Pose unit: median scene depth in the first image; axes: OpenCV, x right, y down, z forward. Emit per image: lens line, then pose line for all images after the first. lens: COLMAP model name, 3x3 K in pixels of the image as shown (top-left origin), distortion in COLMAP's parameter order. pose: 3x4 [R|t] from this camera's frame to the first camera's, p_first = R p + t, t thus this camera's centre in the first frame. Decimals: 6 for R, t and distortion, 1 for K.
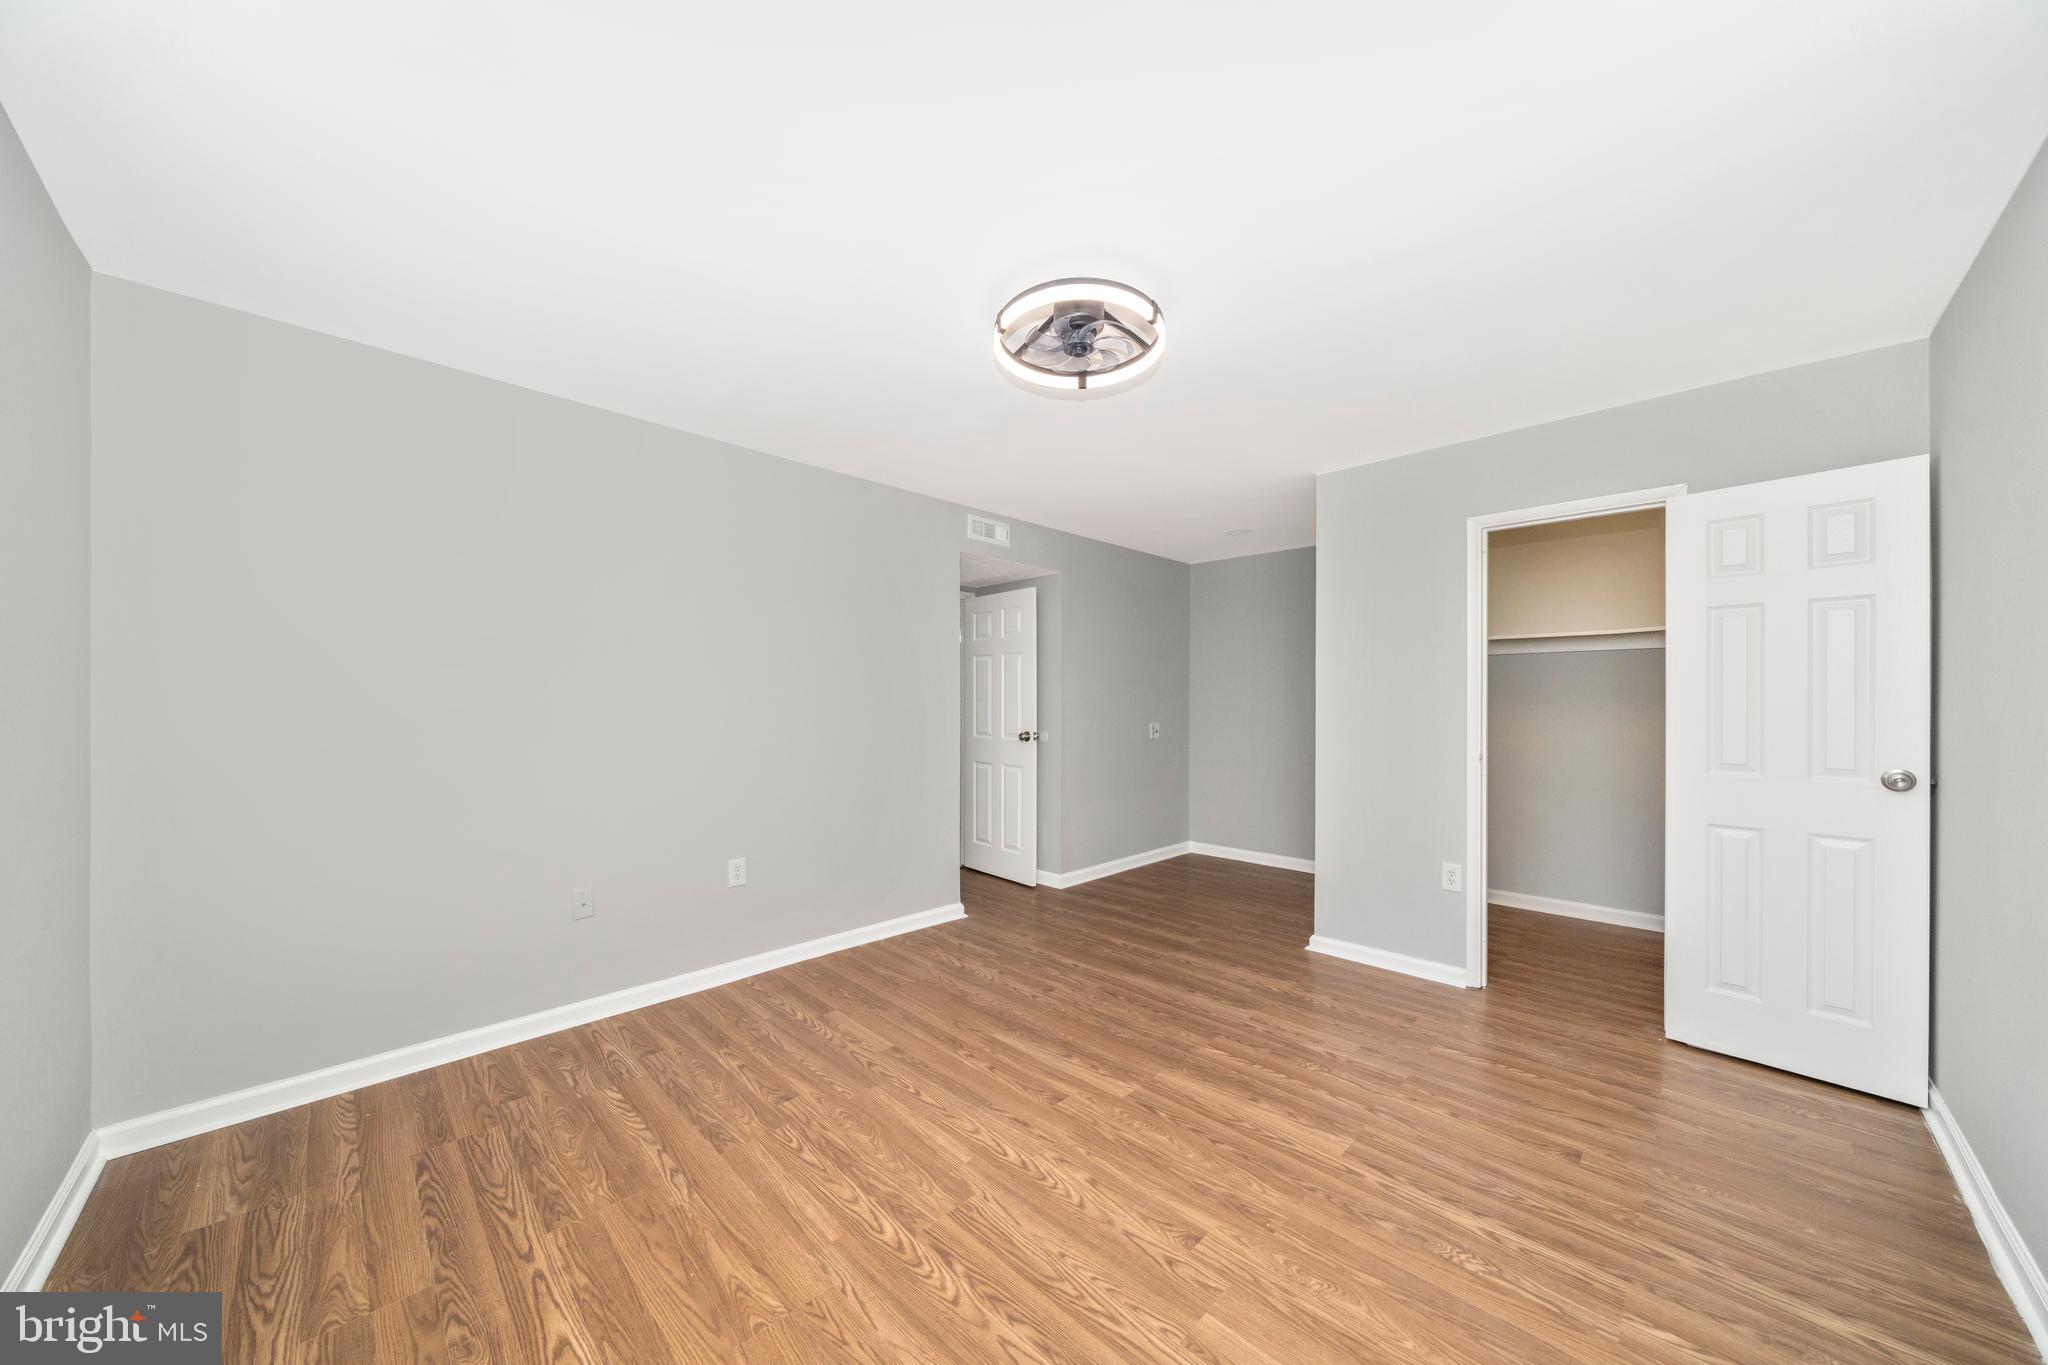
lens RADIAL K [[702.5, 0, 997.8], [0, 702.5, 708.2], [0, 0, 1]] dist [-0.004828, -0.000194]
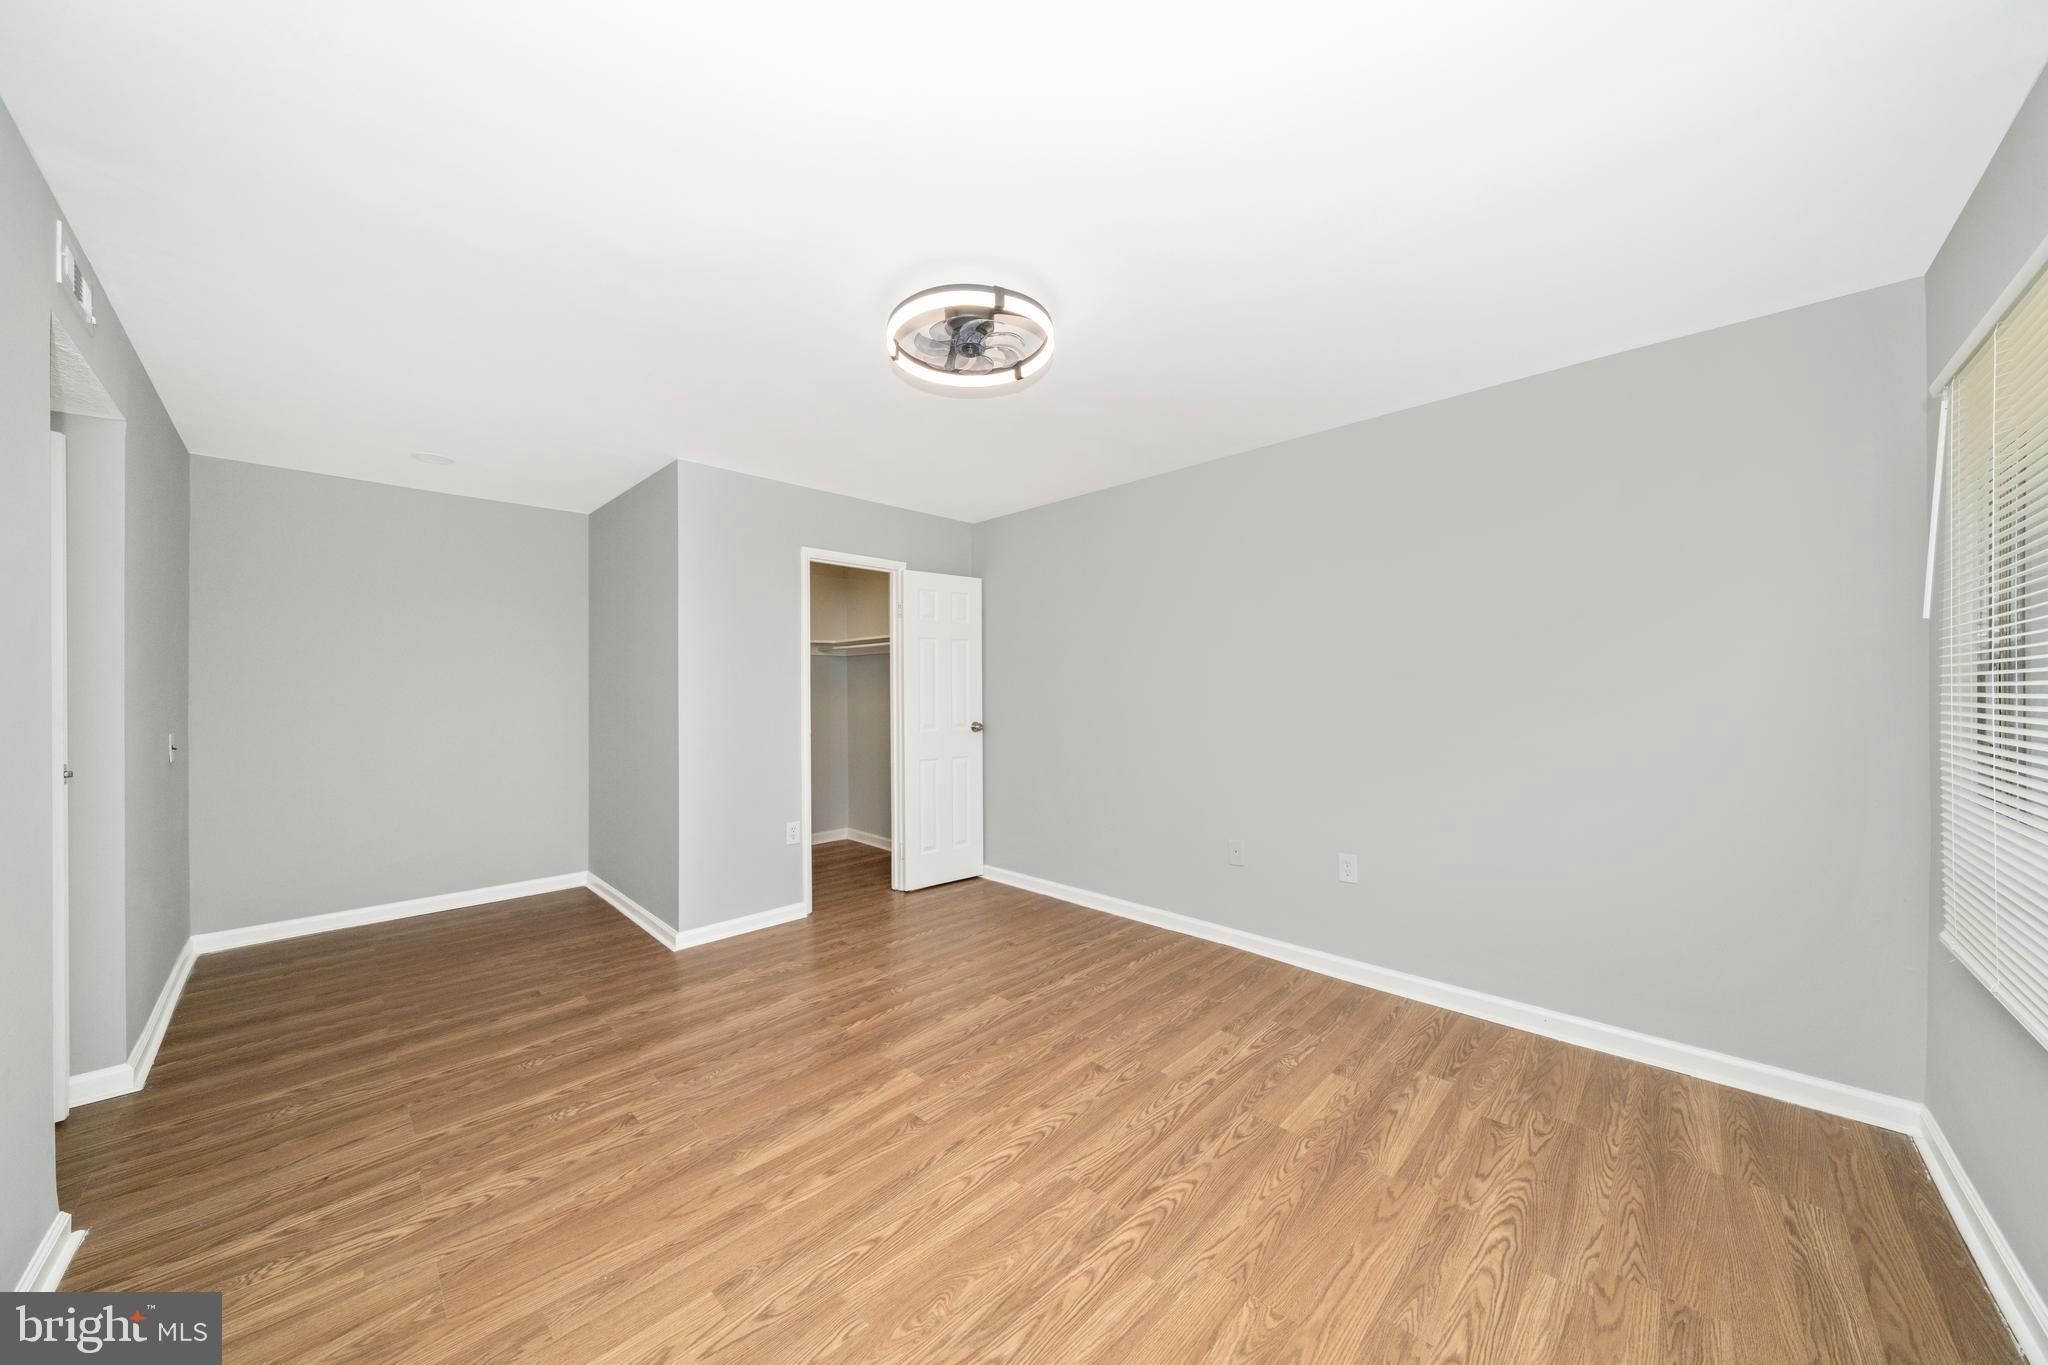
lens RADIAL K [[702.5, 0, 1021.7], [0, 702.5, 681.8], [0, 0, 1]] dist [-0.004828, -0.000194]
pose [[-0.022038, 0.006907, 0.999733, -0.755297], [0.015174, 0.999863, -0.006573, -0.014996], [-0.999642, 0.015025, -0.022140, 0.771425]]
